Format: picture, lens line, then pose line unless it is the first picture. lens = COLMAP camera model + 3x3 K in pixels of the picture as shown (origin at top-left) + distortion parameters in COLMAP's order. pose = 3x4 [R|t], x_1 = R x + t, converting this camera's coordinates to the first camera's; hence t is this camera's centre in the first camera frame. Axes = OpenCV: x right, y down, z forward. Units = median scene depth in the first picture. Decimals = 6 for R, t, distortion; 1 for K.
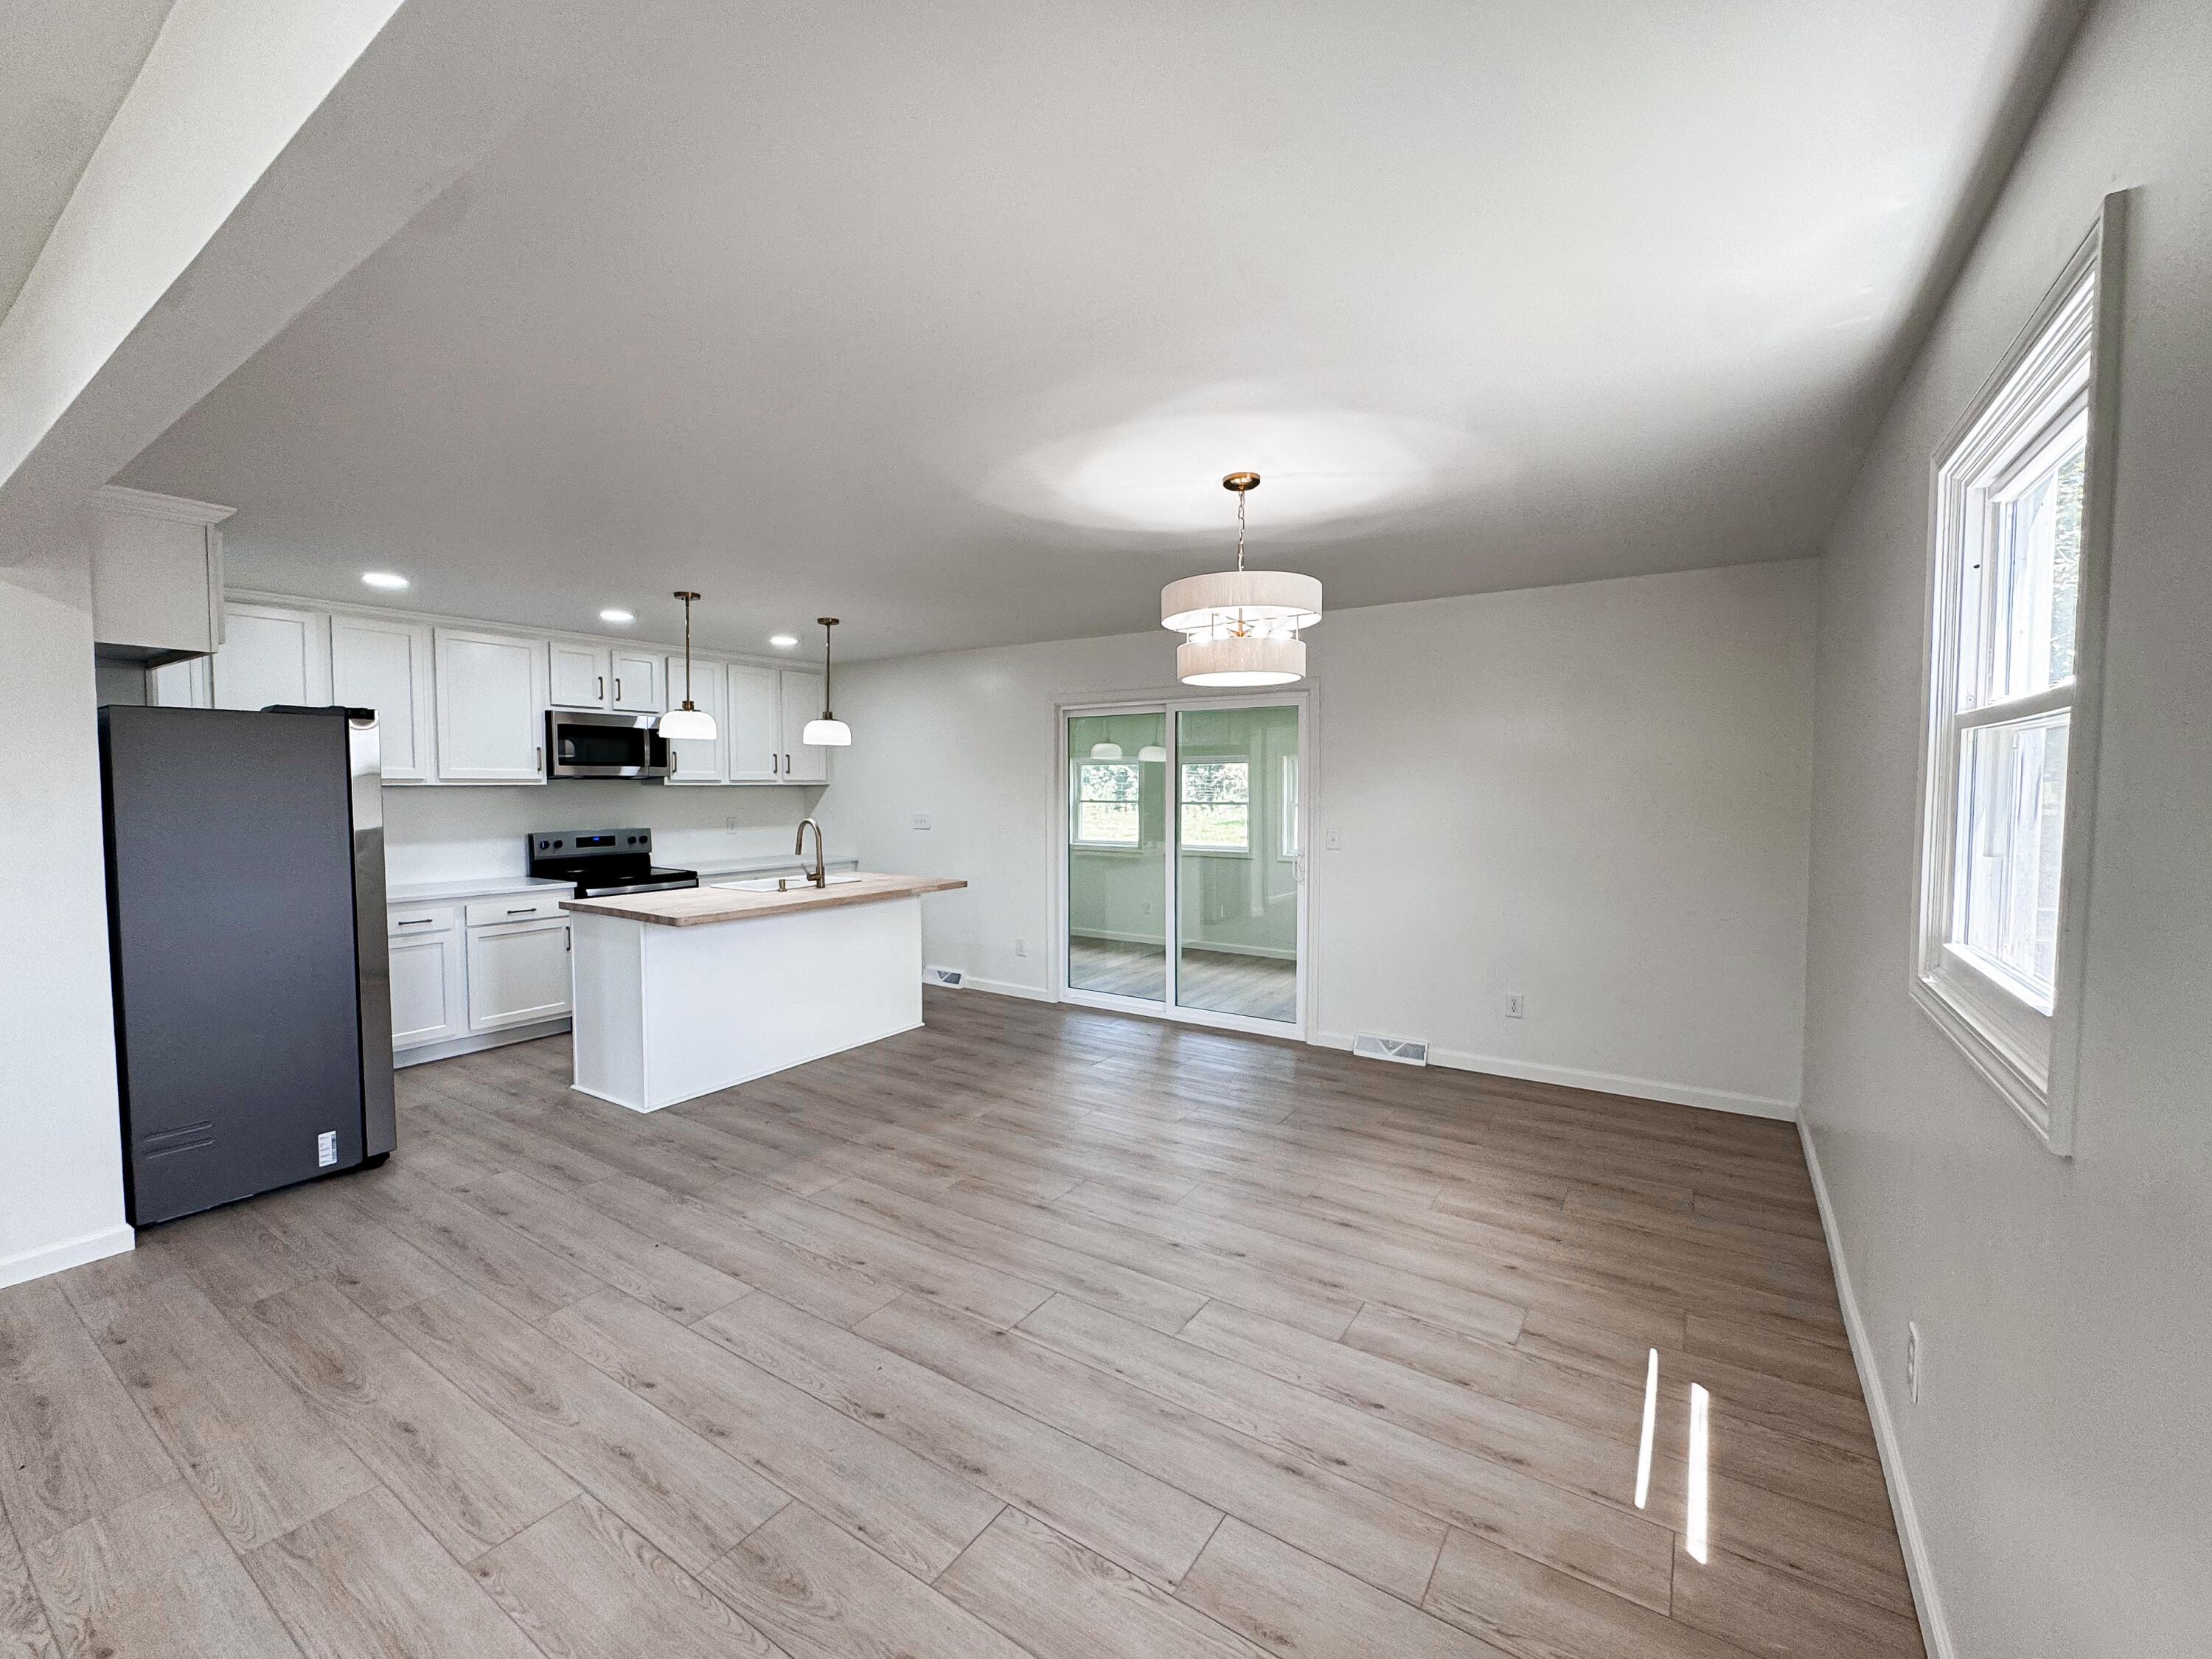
lens RADIAL K [[911.3, 0, 1105.6], [0, 911.3, 828.1], [0, 0, 1]] dist [-0.003529, 0.001031]
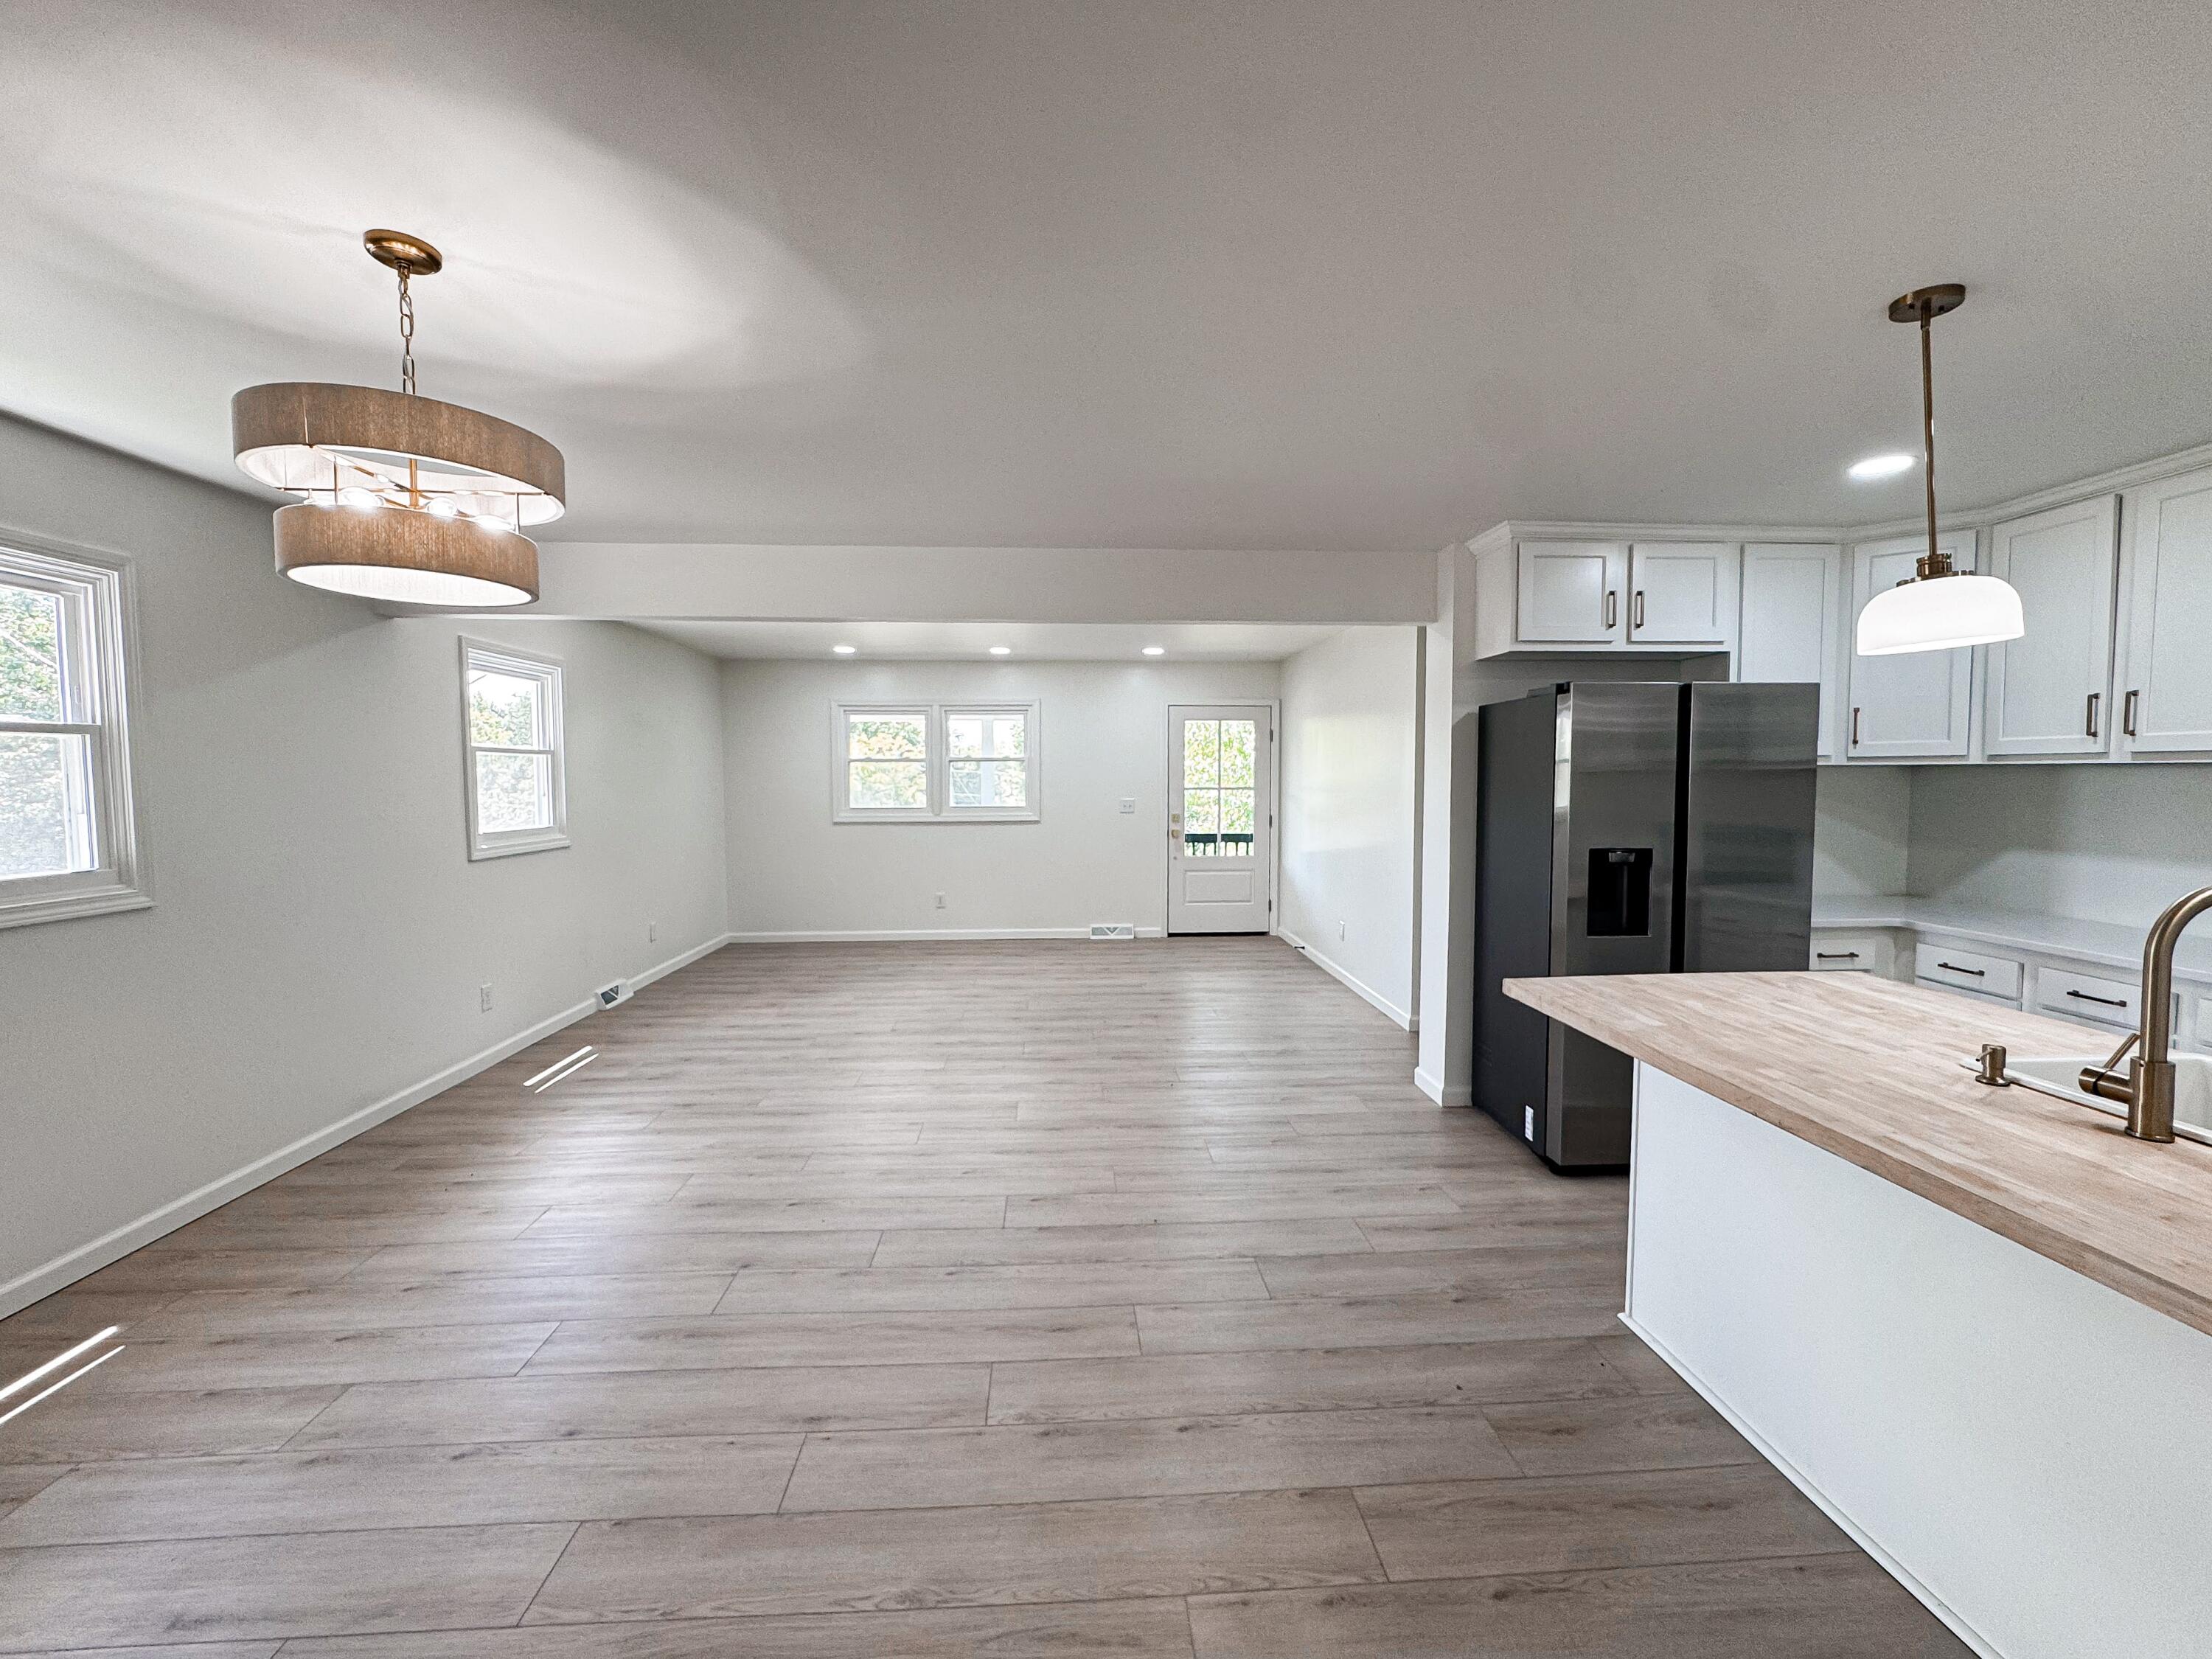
lens RADIAL K [[931.1, 0, 1102.8], [0, 931.1, 822.9], [0, 0, 1]] dist [-0.002882, 0.000363]
pose [[-0.802411, 0.034394, -0.595780, 0.094476], [-0.024884, 0.995541, 0.090986, -0.045213], [0.596253, 0.087834, -0.797978, 1.059440]]
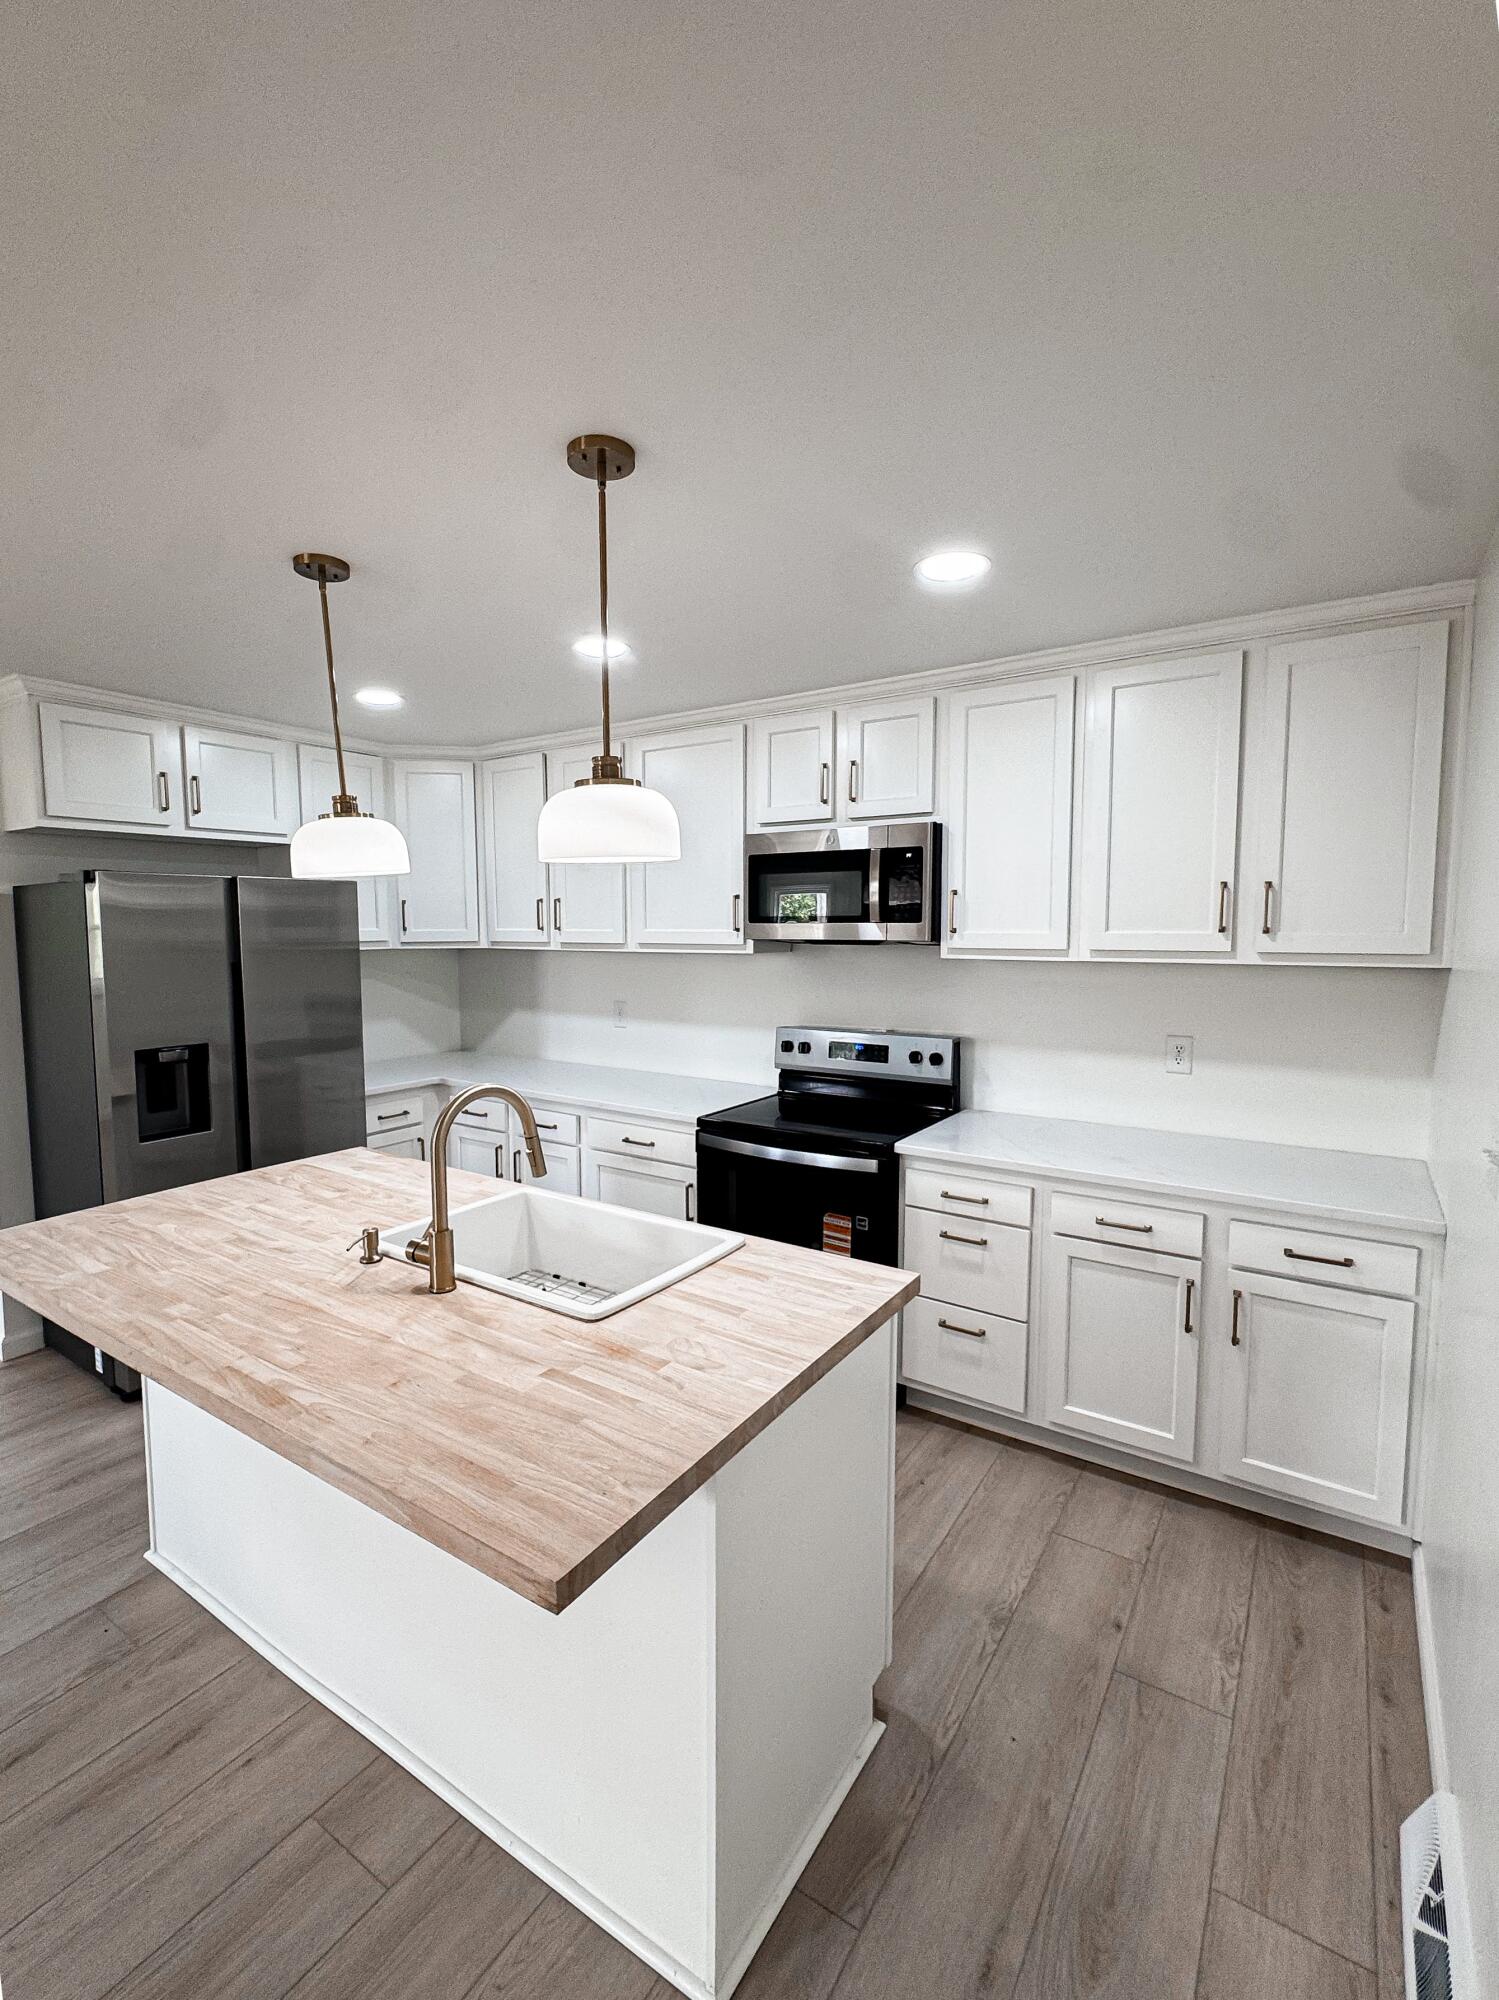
lens RADIAL K [[902.1, 0, 746.8], [0, 902.1, 999.3], [0, 0, 1]] dist [-0.003414, 0.000708]
pose [[-0.002032, 0.085259, -0.996357, 0.014133], [-0.045632, 0.995313, 0.085263, -0.079297], [0.998956, 0.045639, 0.001868, 1.144104]]
